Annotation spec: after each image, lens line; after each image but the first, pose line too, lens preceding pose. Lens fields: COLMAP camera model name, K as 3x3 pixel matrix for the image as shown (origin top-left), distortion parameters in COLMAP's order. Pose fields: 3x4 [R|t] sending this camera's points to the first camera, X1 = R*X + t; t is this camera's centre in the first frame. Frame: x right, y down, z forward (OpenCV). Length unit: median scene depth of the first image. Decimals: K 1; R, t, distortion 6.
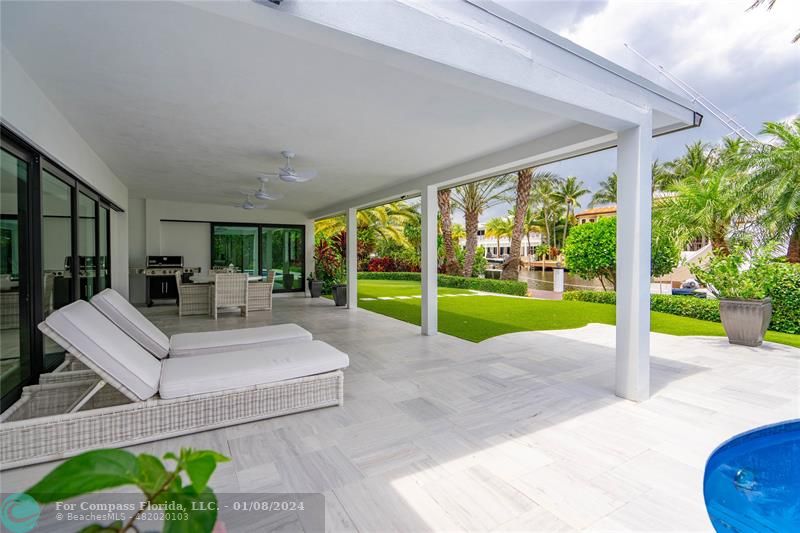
lens RADIAL K [[364.7, 0, 402.6], [0, 364.7, 262.3], [0, 0, 1]] dist [0.001245, 0.000491]
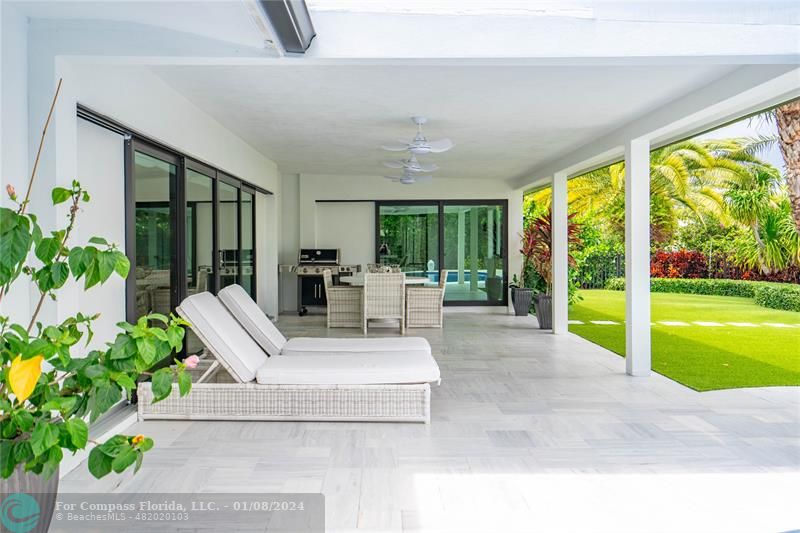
lens RADIAL K [[724.6, 0, 400.0], [0, 724.6, 266.5], [0, 0, 1]] dist [0.008212, 0.005518]
pose [[0.863056, 0.013561, -0.504927, 0.286920], [-0.008184, 0.999884, 0.012866, -0.002488], [0.505043, -0.006971, 0.863066, -0.234993]]
